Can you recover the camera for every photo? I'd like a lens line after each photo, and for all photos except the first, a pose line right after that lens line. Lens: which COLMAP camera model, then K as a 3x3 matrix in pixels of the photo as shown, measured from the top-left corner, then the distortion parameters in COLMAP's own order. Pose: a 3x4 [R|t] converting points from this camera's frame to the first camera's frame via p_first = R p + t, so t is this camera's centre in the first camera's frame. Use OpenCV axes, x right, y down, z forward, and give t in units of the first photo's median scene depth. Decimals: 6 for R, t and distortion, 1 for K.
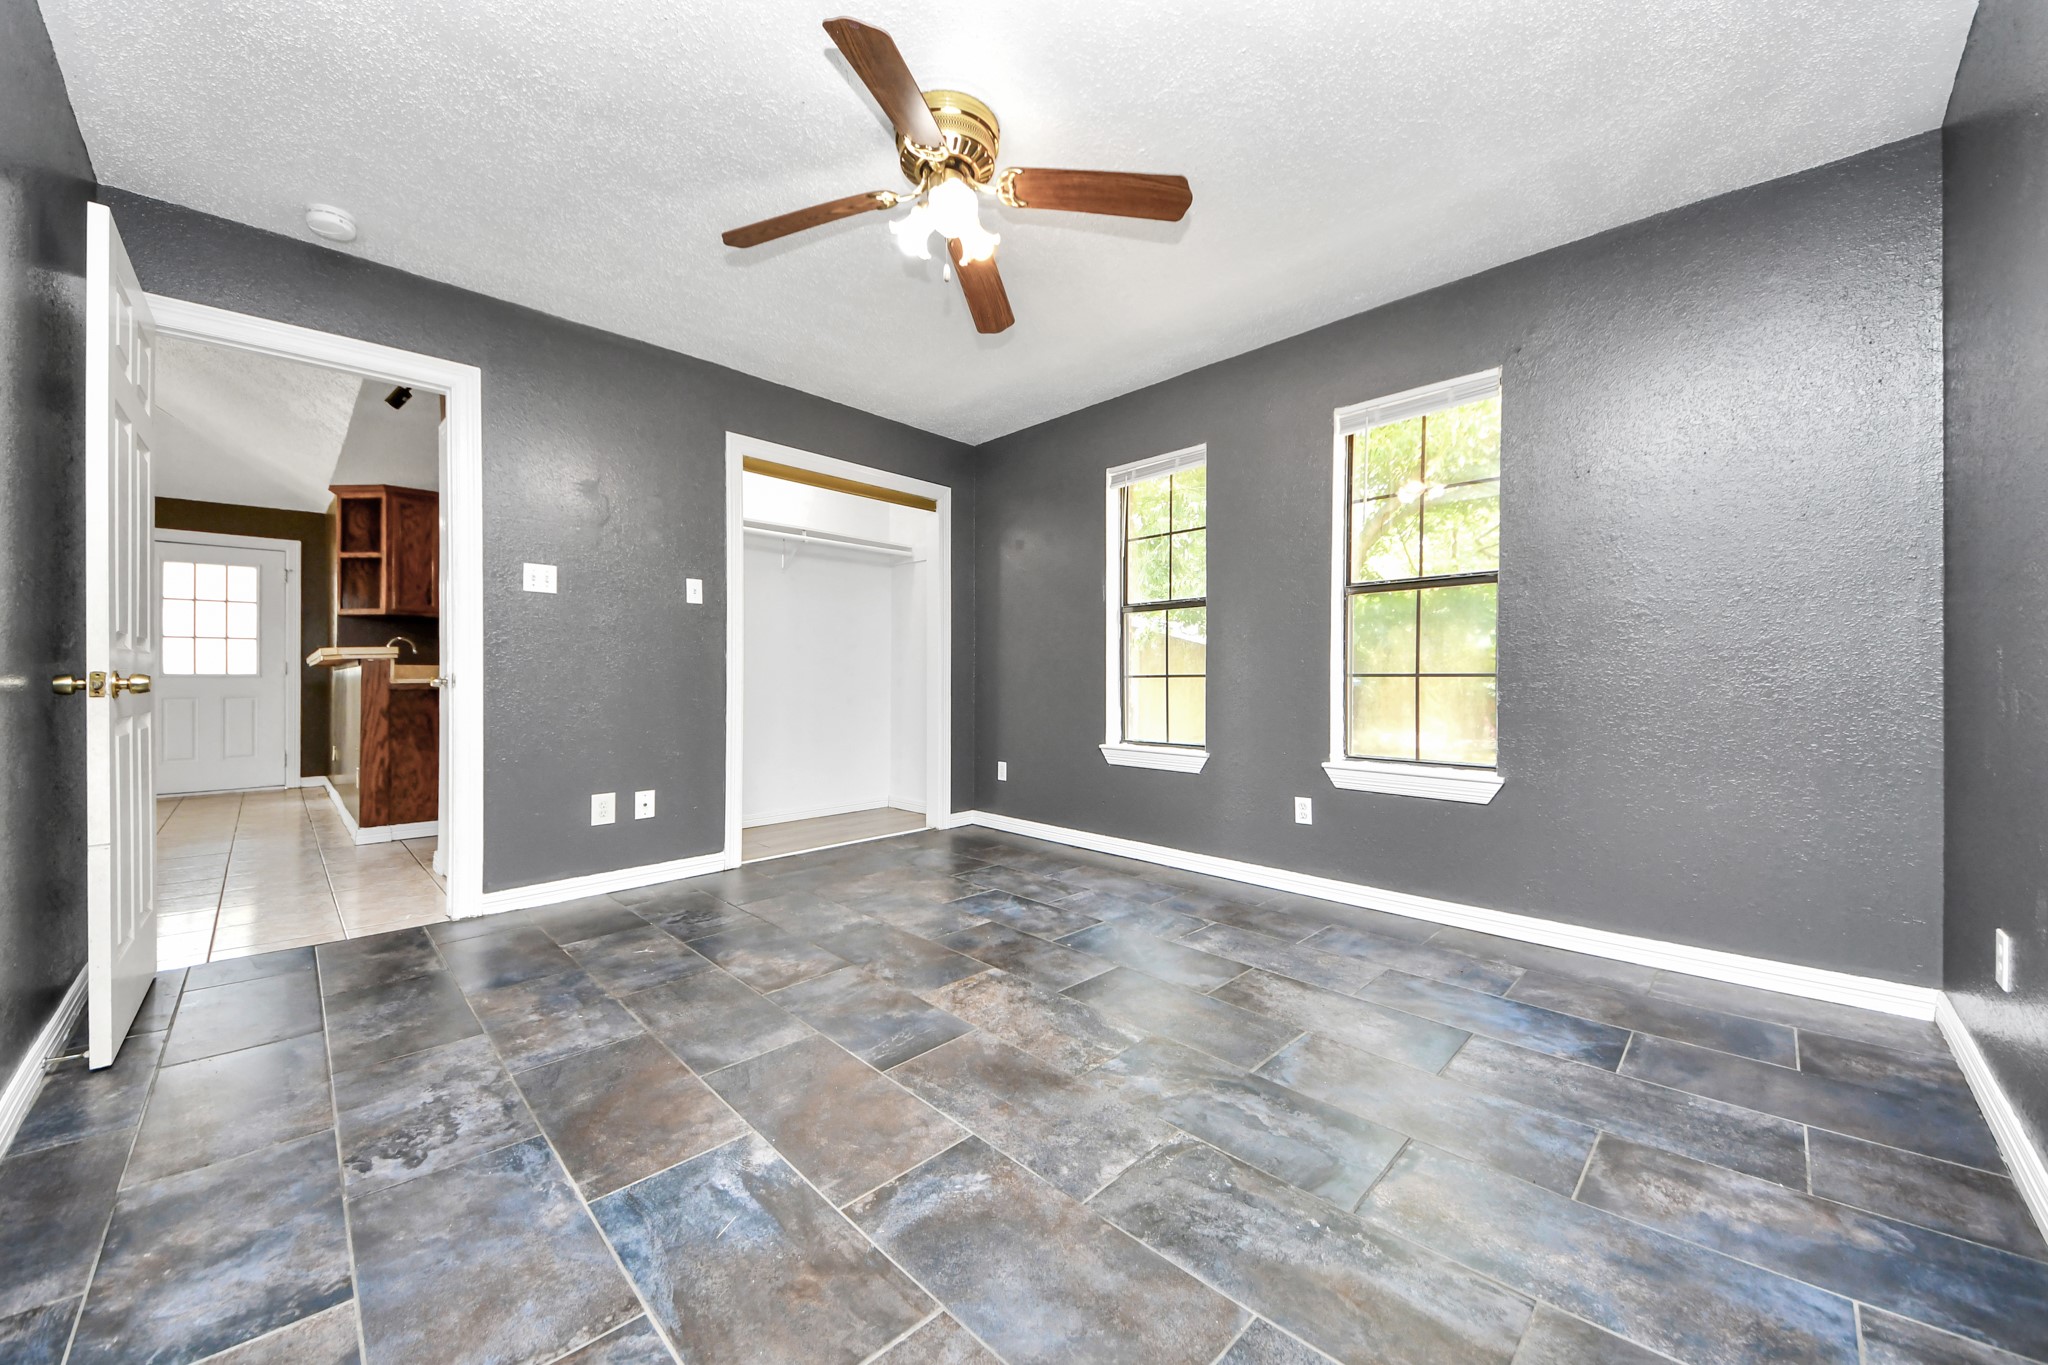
lens RADIAL K [[718.3, 0, 1025.7], [0, 718.3, 686.1], [0, 0, 1]] dist [0.014738, -0.011197]
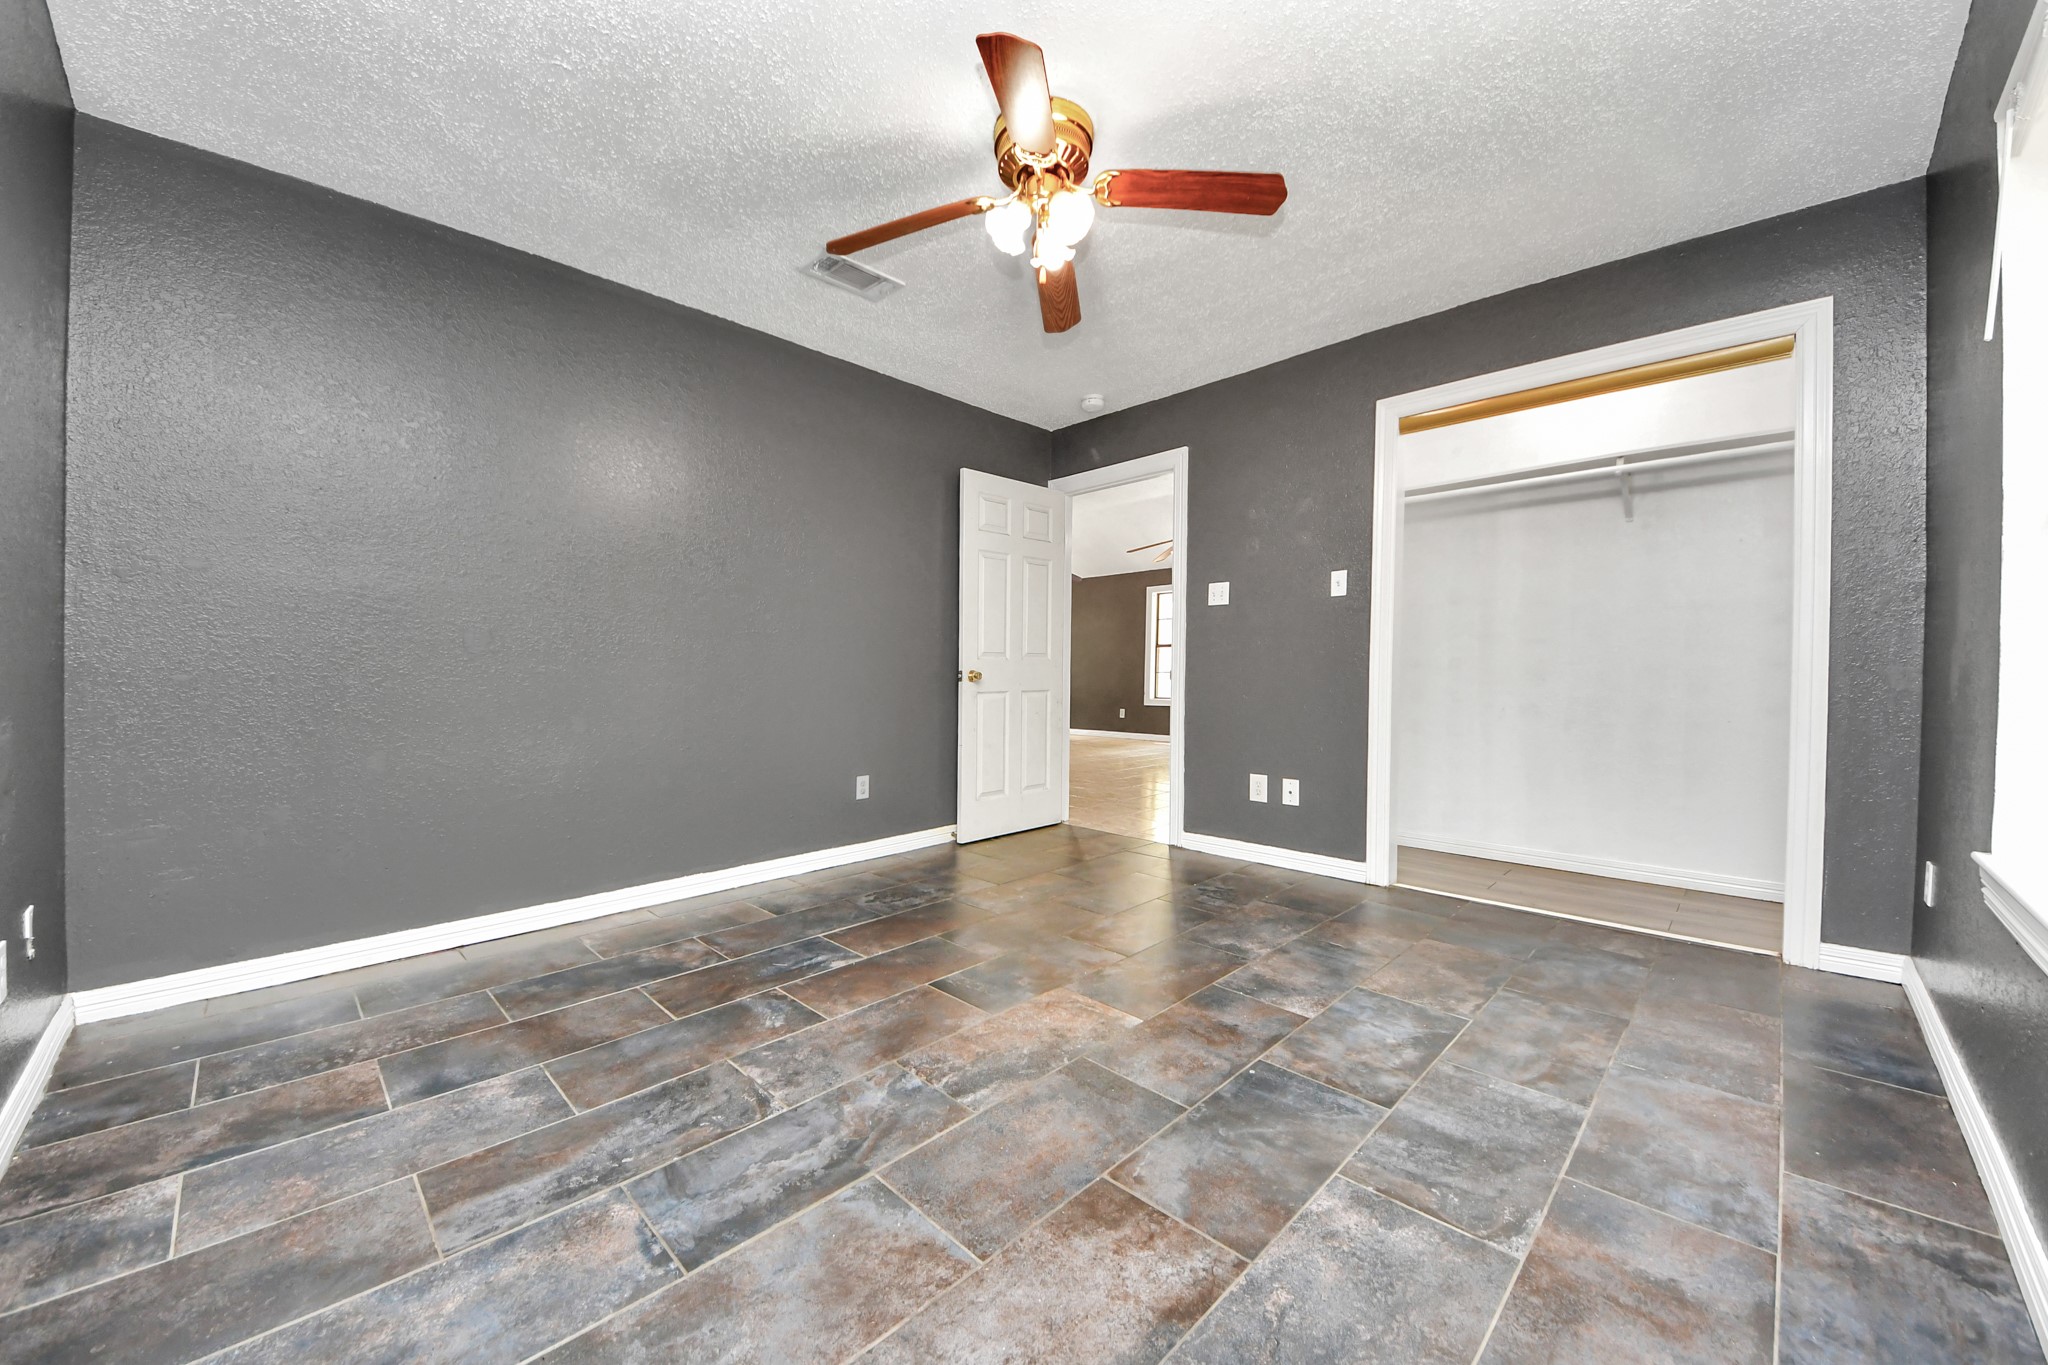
lens RADIAL K [[776.2, 0, 1028.8], [0, 776.2, 678.0], [0, 0, 1]] dist [0.034666, -0.021922]
pose [[0.021958, 0.015612, -0.999637, 0.978581], [-0.011544, 0.999815, 0.015361, -0.026749], [0.999692, 0.011202, 0.022134, 0.950376]]
